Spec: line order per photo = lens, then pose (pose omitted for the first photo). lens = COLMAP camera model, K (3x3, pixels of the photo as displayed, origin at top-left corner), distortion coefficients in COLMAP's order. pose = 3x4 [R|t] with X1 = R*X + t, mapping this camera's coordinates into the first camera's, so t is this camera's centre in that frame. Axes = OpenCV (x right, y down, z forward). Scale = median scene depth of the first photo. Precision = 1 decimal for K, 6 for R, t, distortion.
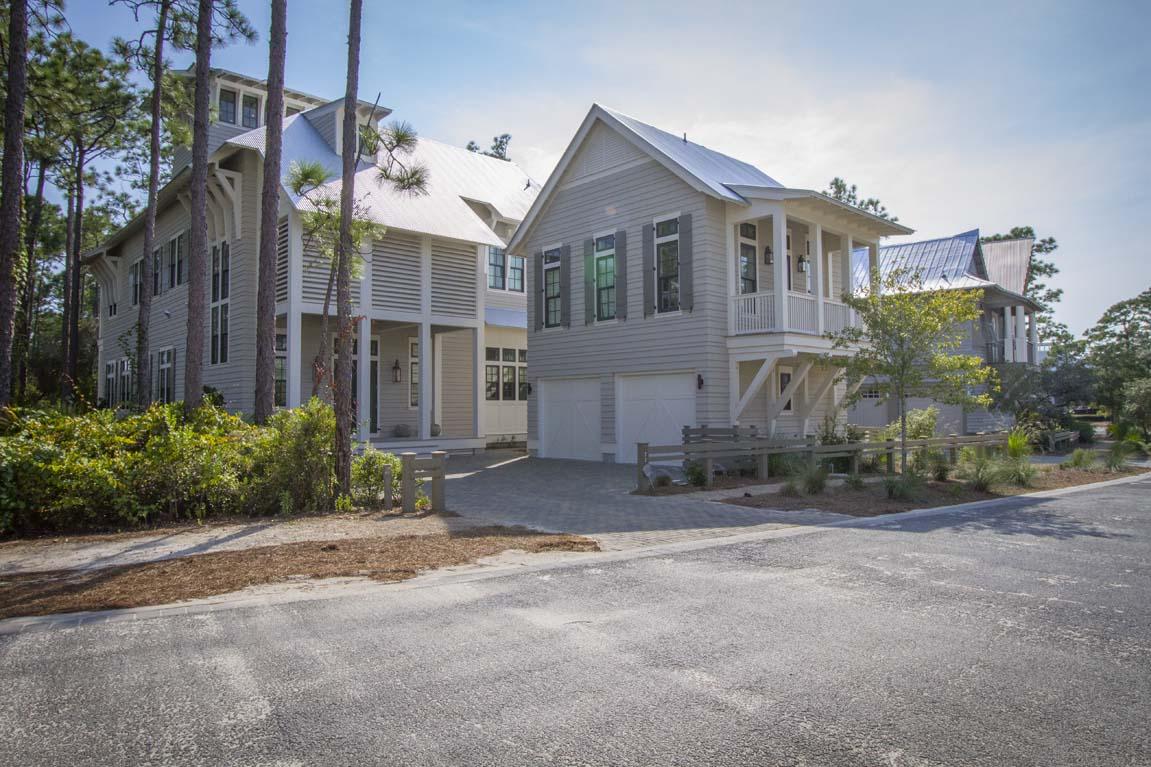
lens RADIAL K [[713.7, 0, 583.4], [0, 713.7, 366.2], [0, 0, 1]] dist [0.000354, -0.000205]
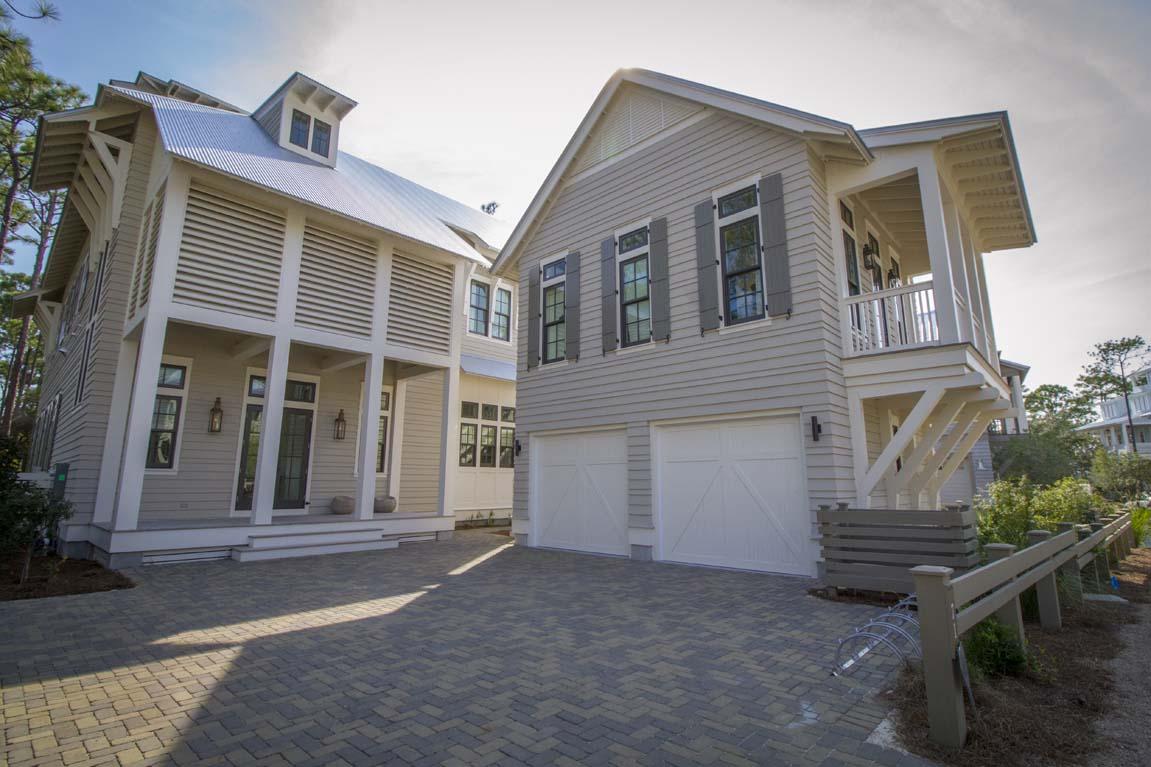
lens RADIAL K [[531.9, 0, 582.8], [0, 531.9, 375.9], [0, 0, 1]] dist [0.000368, -0.019879]
pose [[0.997144, 0.021618, 0.072361, -0.050647], [-0.011370, 0.990206, -0.139148, 0.033650], [-0.074661, 0.137928, 0.987624, 0.452670]]
